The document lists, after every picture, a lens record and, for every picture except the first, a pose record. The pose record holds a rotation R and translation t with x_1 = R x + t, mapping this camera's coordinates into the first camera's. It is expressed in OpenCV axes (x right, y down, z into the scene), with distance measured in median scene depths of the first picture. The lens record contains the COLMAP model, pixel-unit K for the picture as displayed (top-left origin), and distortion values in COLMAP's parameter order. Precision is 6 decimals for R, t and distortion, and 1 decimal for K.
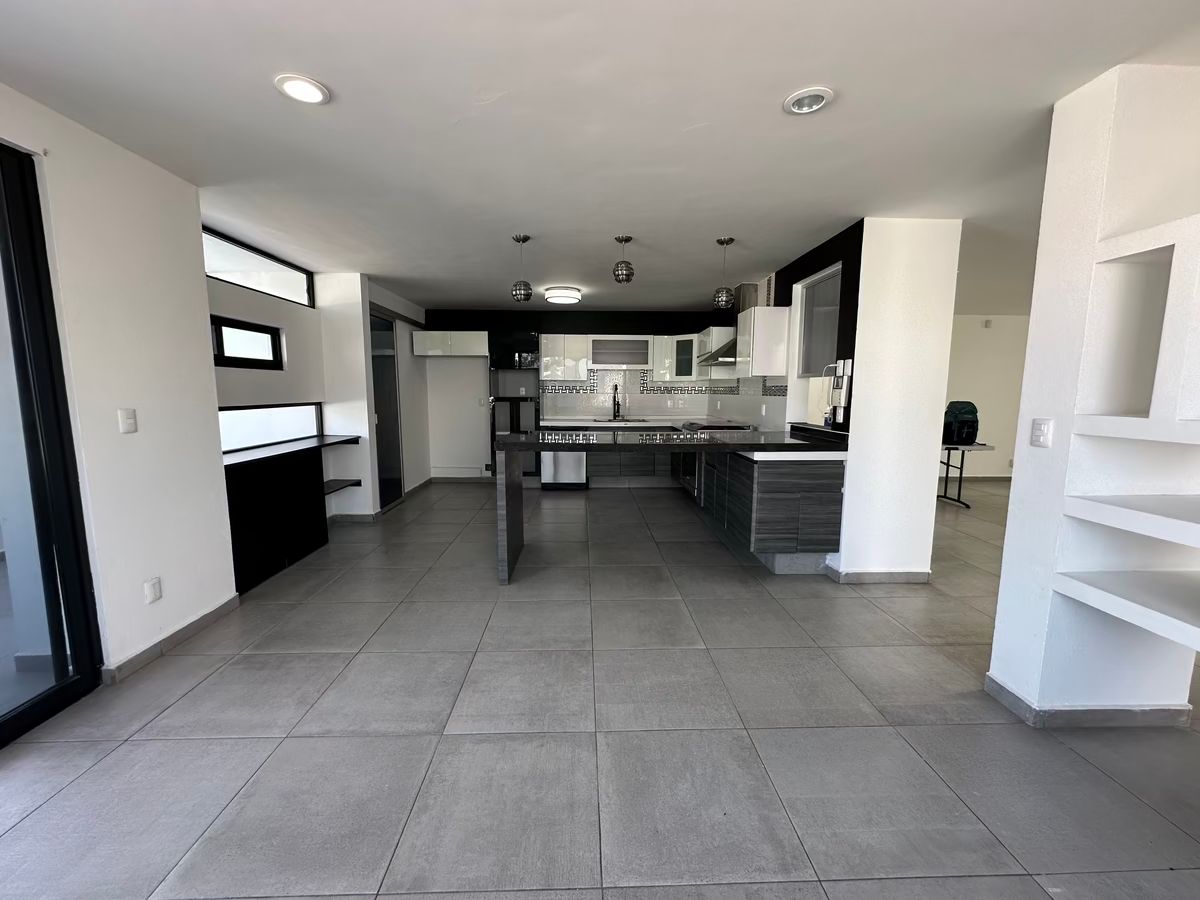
lens RADIAL K [[479.9, 0, 600.0], [0, 479.9, 450.0], [0, 0, 1]] dist [-0.001815, 0.000171]
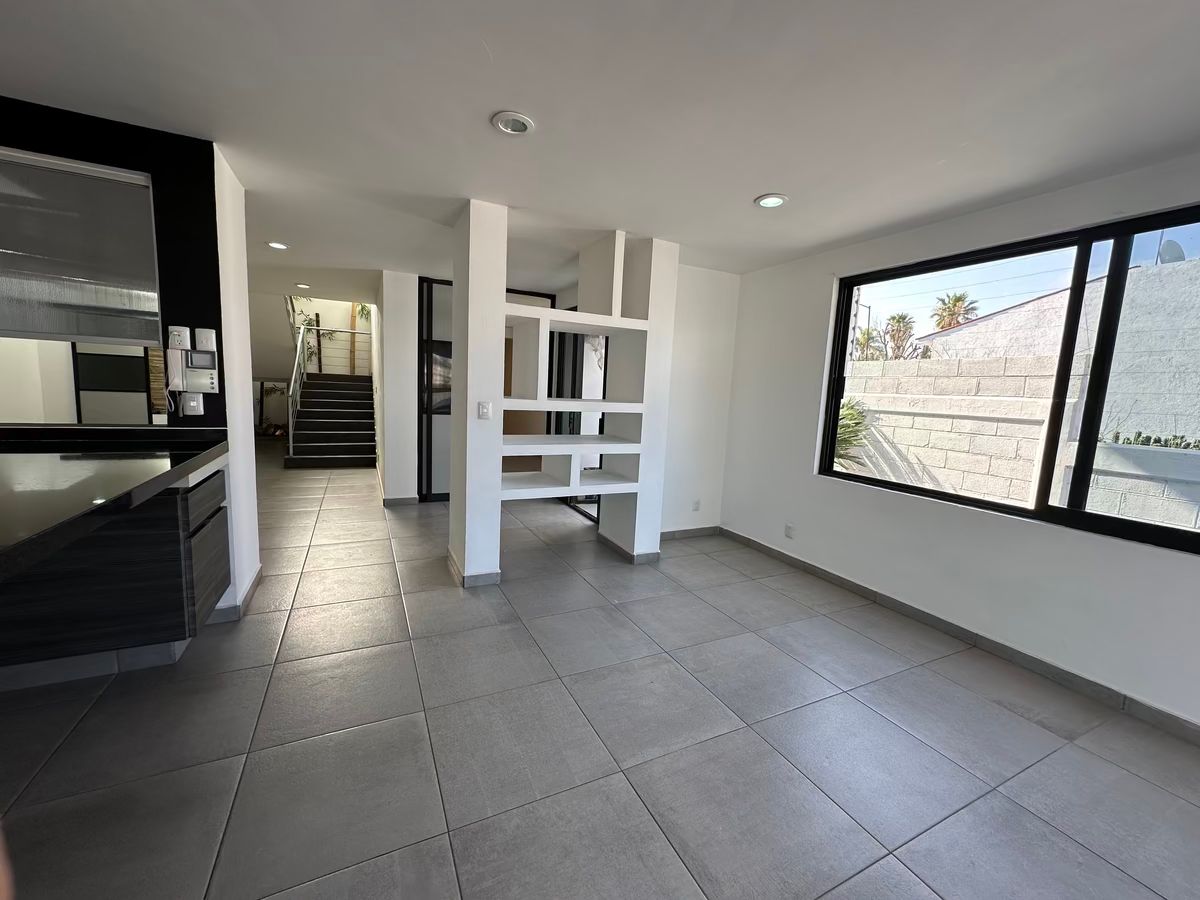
lens RADIAL K [[479.9, 0, 600.0], [0, 479.9, 450.0], [0, 0, 1]] dist [-0.001815, 0.000171]
pose [[-0.411613, -0.140065, 0.900531, -0.637670], [0.063762, 0.981272, 0.181767, -0.153936], [-0.909126, 0.132237, -0.394973, 1.160603]]
